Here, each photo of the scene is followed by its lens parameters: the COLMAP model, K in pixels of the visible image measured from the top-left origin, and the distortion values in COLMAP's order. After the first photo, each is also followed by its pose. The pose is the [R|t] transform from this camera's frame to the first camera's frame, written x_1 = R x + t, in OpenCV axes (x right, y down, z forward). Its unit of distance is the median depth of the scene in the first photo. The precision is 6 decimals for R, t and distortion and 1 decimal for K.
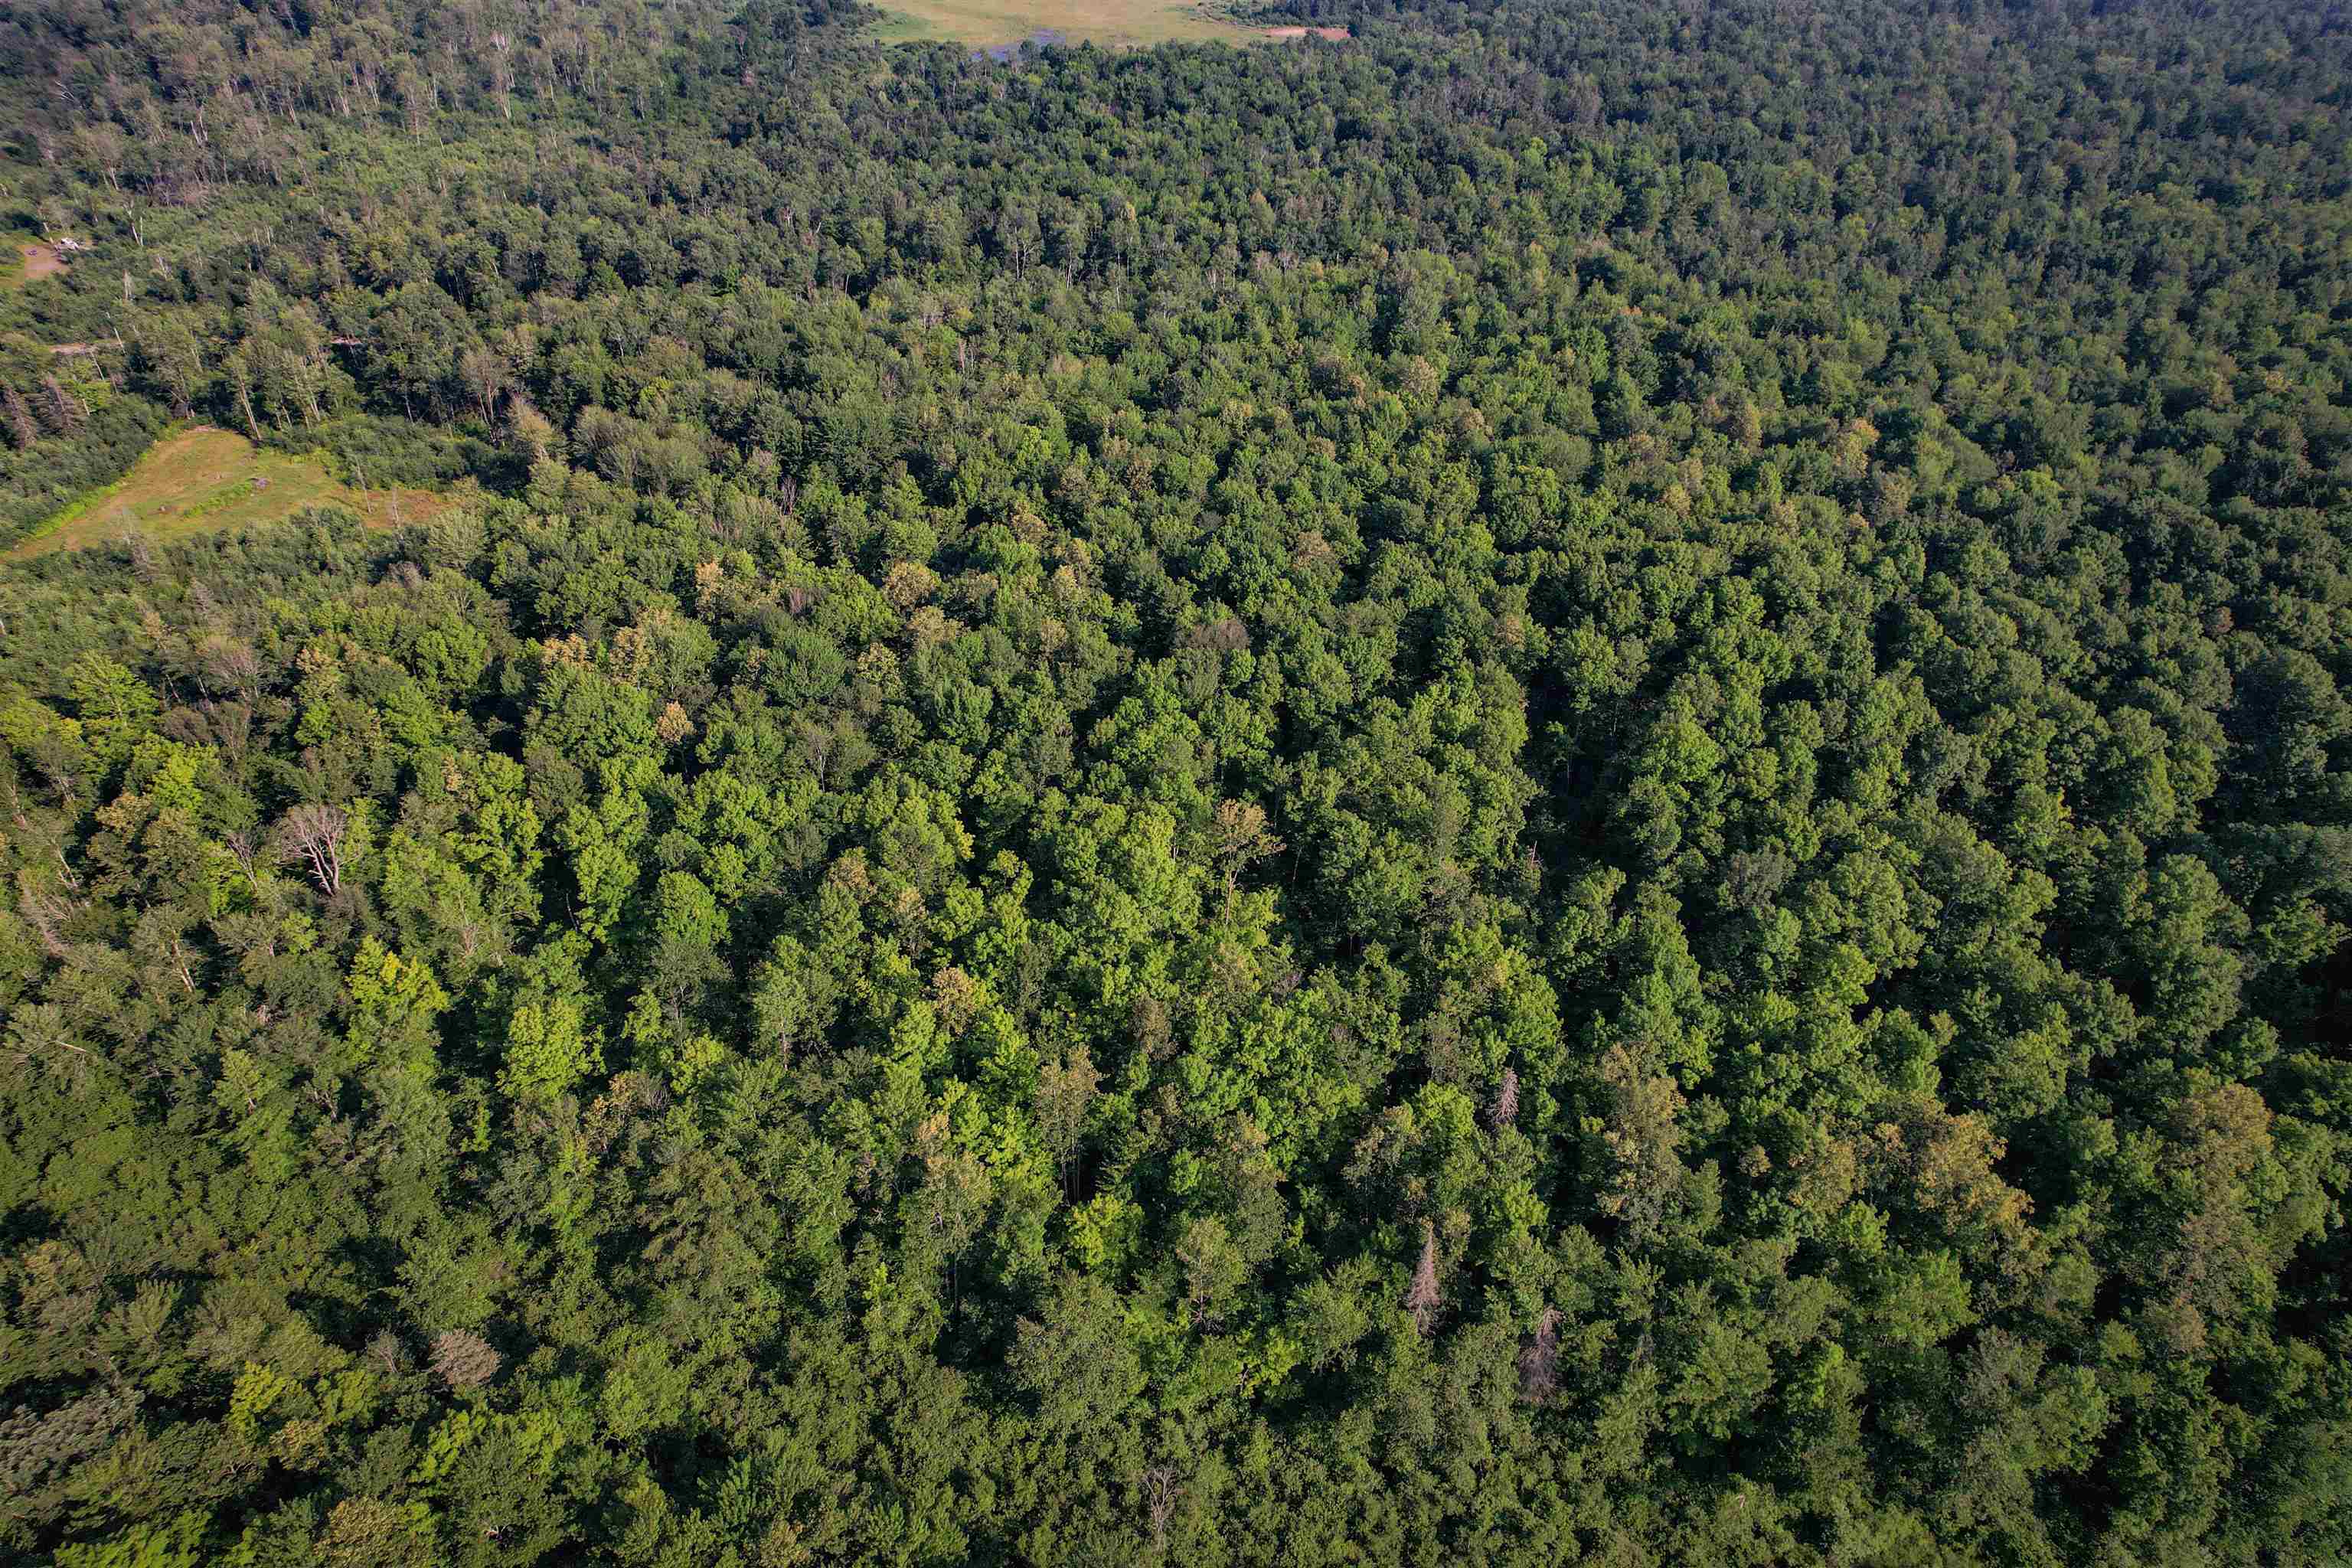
lens RADIAL K [[1472.2, 0, 1172.9], [0, 1472.2, 776.3], [0, 0, 1]] dist [-0.076985, 0.066504]
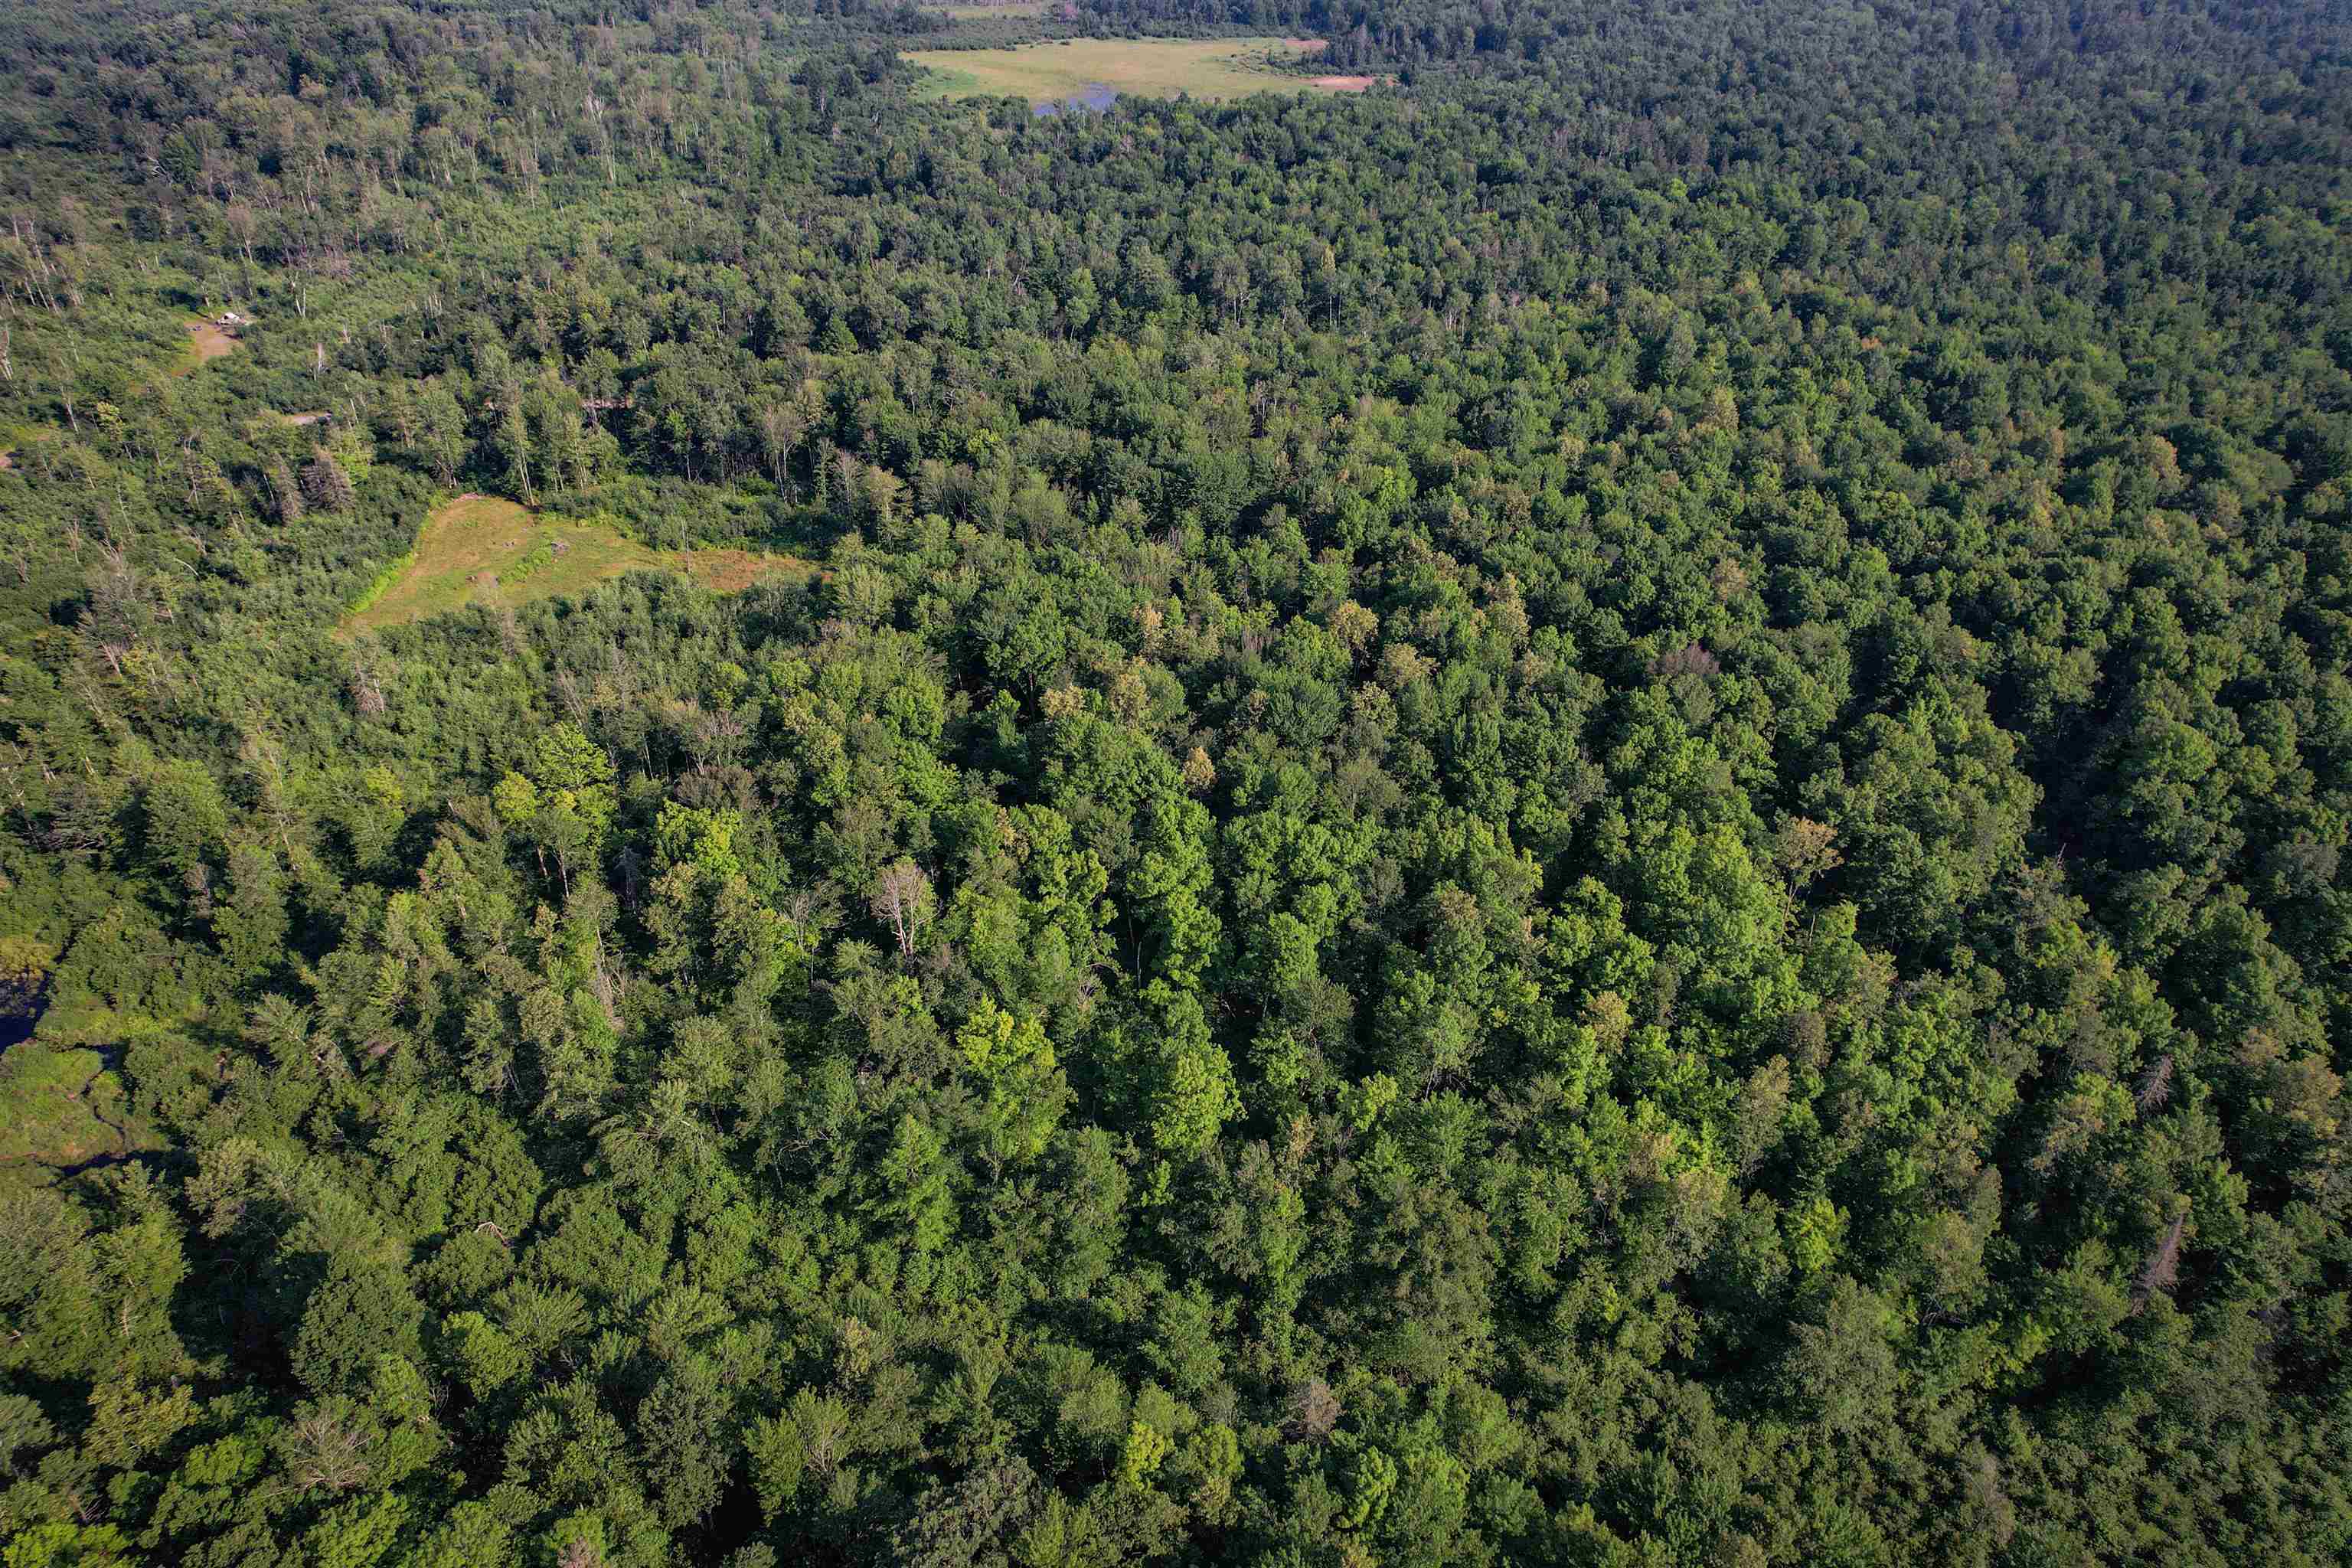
lens RADIAL K [[1472.2, 0, 1172.9], [0, 1472.2, 776.3], [0, 0, 1]] dist [-0.076985, 0.066504]
pose [[0.997710, -0.043875, 0.051477, -0.384198], [0.045359, 0.998578, -0.028018, -0.003094], [-0.050174, 0.030289, 0.998281, -0.003253]]
